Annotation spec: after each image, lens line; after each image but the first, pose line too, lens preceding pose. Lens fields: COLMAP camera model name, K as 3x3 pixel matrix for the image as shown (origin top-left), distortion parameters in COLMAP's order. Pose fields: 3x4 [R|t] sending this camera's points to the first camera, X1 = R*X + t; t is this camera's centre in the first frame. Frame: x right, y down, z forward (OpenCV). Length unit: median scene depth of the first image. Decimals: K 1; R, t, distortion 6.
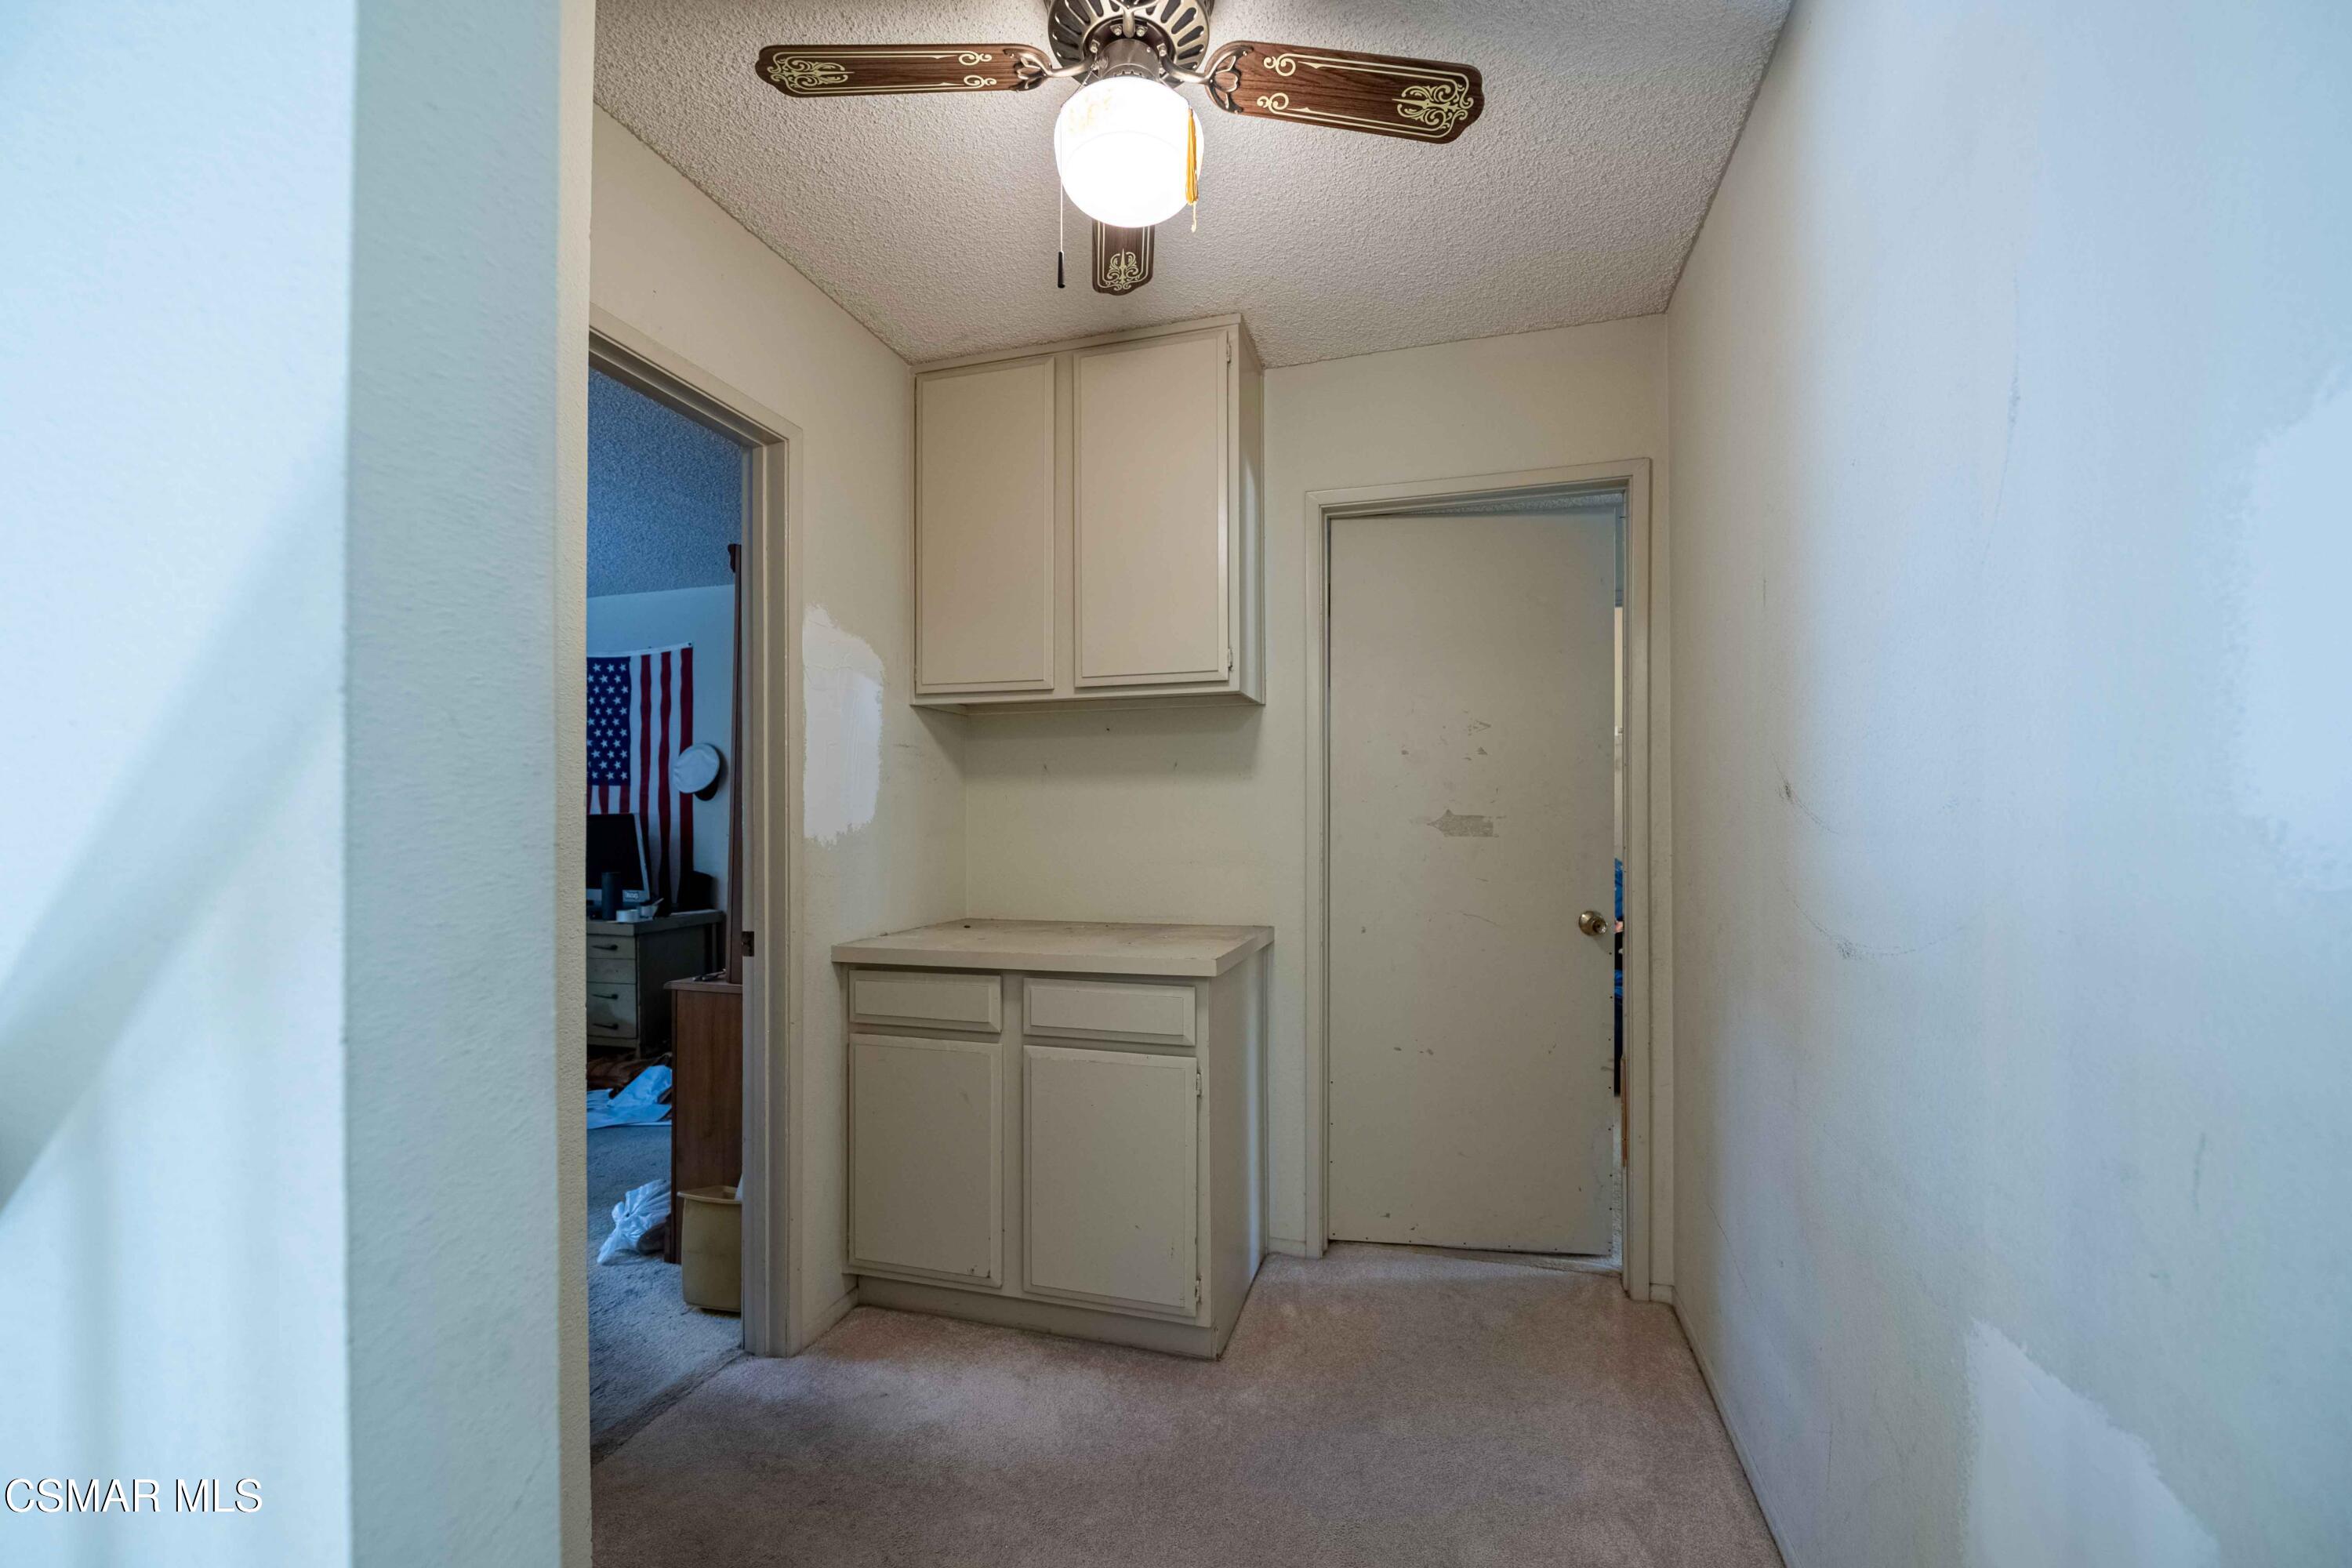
lens RADIAL K [[948.6, 0, 1174.8], [0, 948.6, 801.4], [0, 0, 1]] dist [-0.003094, -0.001708]
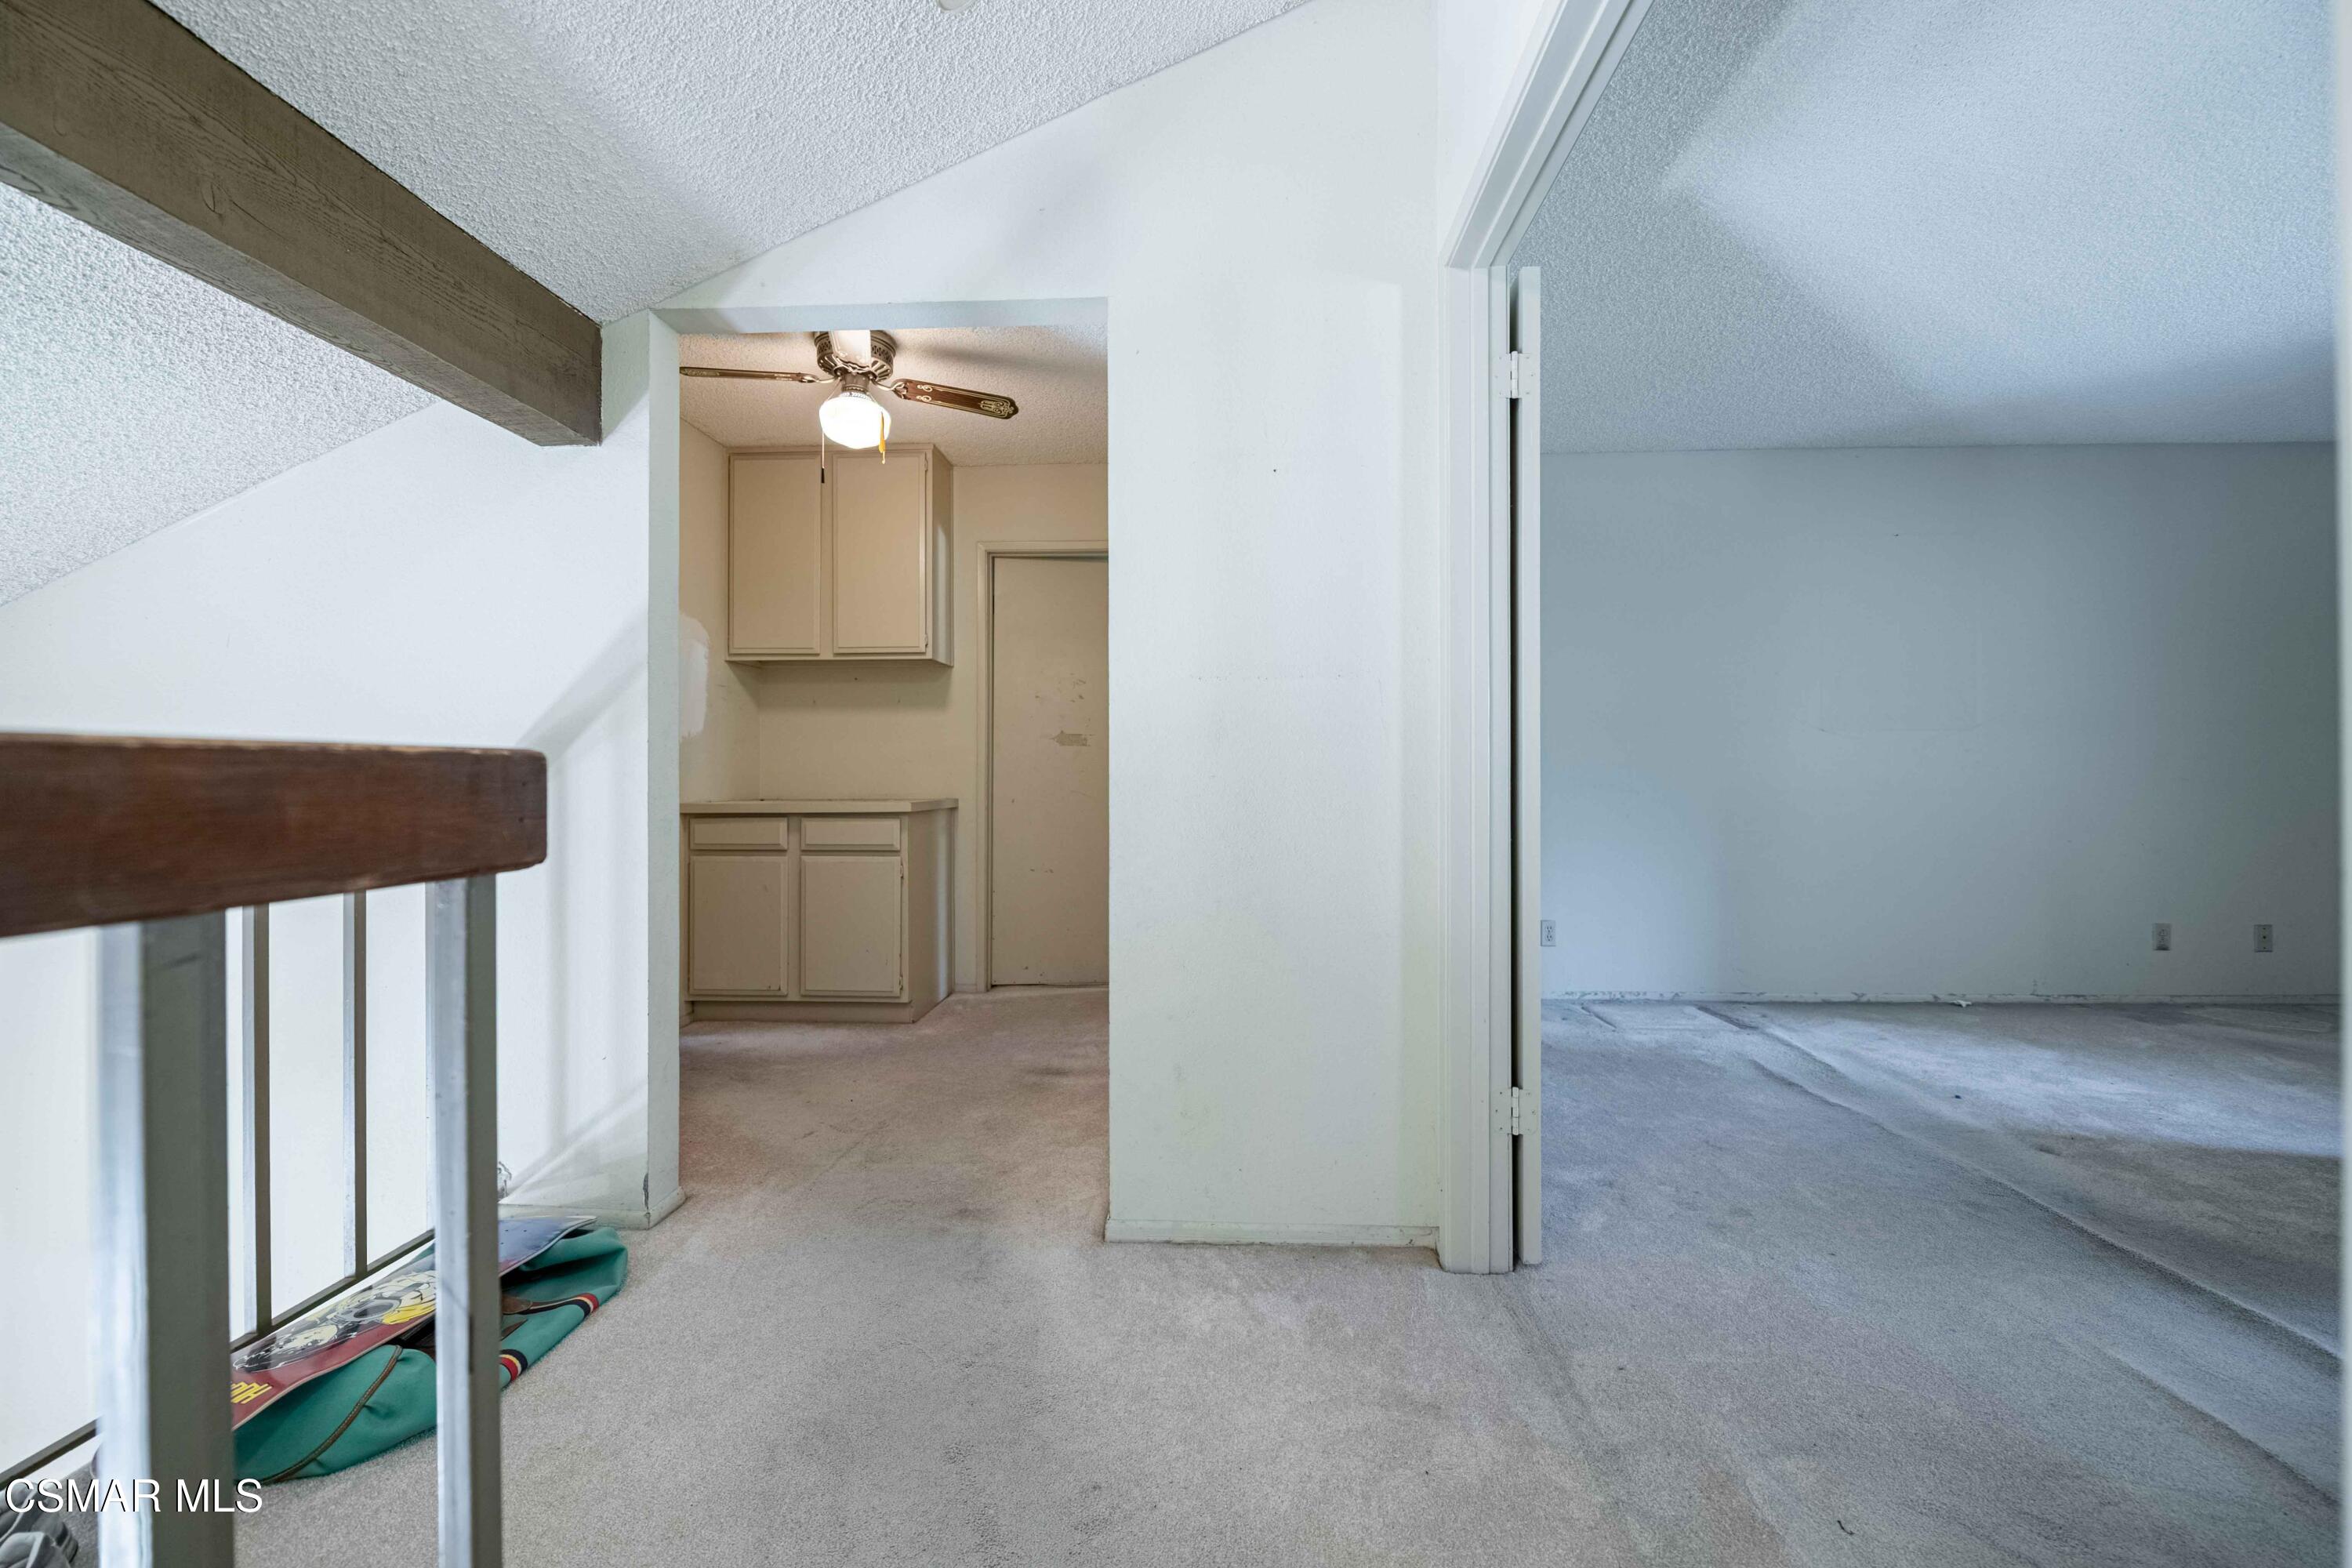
lens RADIAL K [[948.6, 0, 1178.4], [0, 948.6, 766.5], [0, 0, 1]] dist [-0.003094, -0.001708]
pose [[0.972974, 0.004125, 0.230879, 0.107166], [-0.006145, 0.999949, 0.008030, 0.066200], [-0.230834, -0.009232, 0.972949, -0.813631]]
